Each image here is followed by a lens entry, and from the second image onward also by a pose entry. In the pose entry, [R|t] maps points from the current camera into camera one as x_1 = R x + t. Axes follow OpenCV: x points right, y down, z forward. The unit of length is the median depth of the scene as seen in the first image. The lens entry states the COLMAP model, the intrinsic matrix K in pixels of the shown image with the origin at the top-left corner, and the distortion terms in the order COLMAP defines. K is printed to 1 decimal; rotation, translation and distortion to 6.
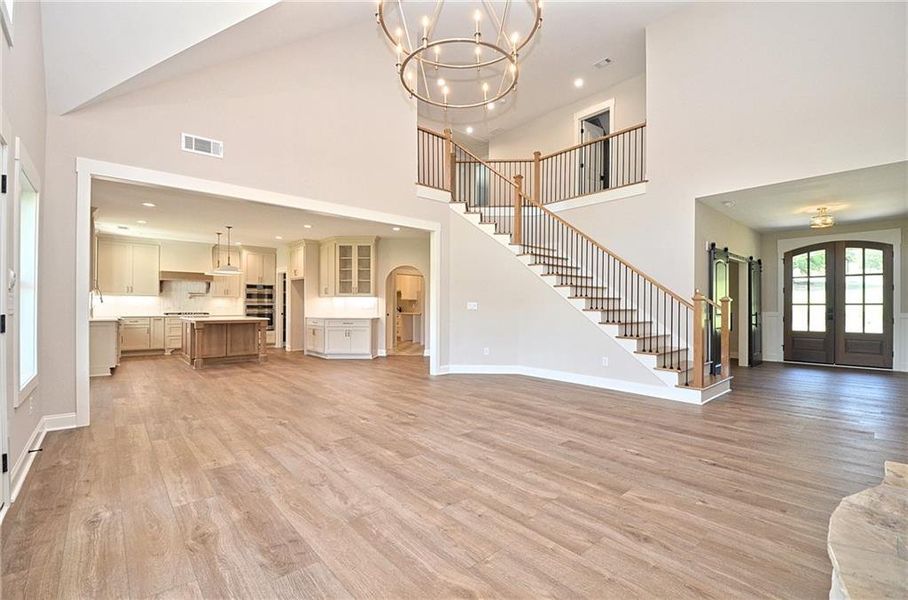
lens RADIAL K [[393.9, 0, 466.2], [0, 393.9, 303.6], [0, 0, 1]] dist [0.010167, -0.016892]
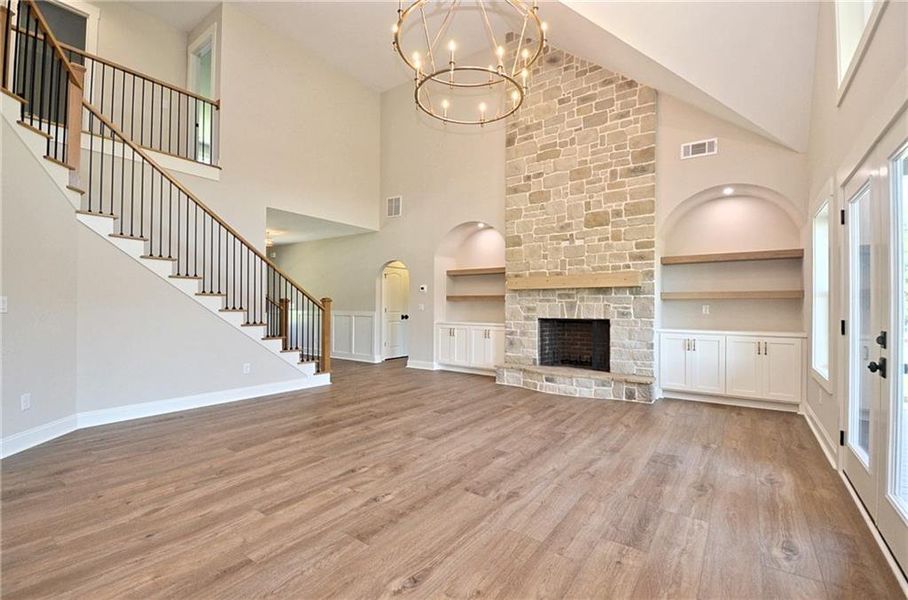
lens RADIAL K [[393.9, 0, 462.1], [0, 393.9, 306.5], [0, 0, 1]] dist [0.010167, -0.016892]
pose [[-0.212029, -0.003597, 0.977257, -1.003206], [-0.014128, 0.999900, 0.000615, -0.000817], [-0.977161, -0.013676, -0.212059, 1.160263]]
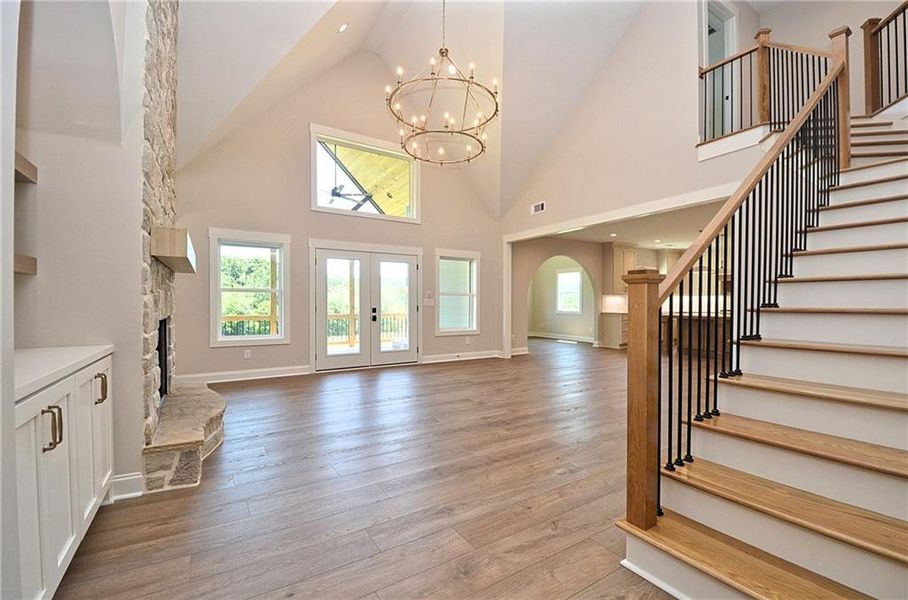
lens RADIAL K [[393.9, 0, 465.9], [0, 393.9, 306.3], [0, 0, 1]] dist [0.010167, -0.016892]
pose [[-0.165493, 0.004734, -0.986200, 1.329411], [0.005625, 0.999977, 0.003856, 0.014595], [0.986195, -0.004909, -0.165515, 1.238819]]
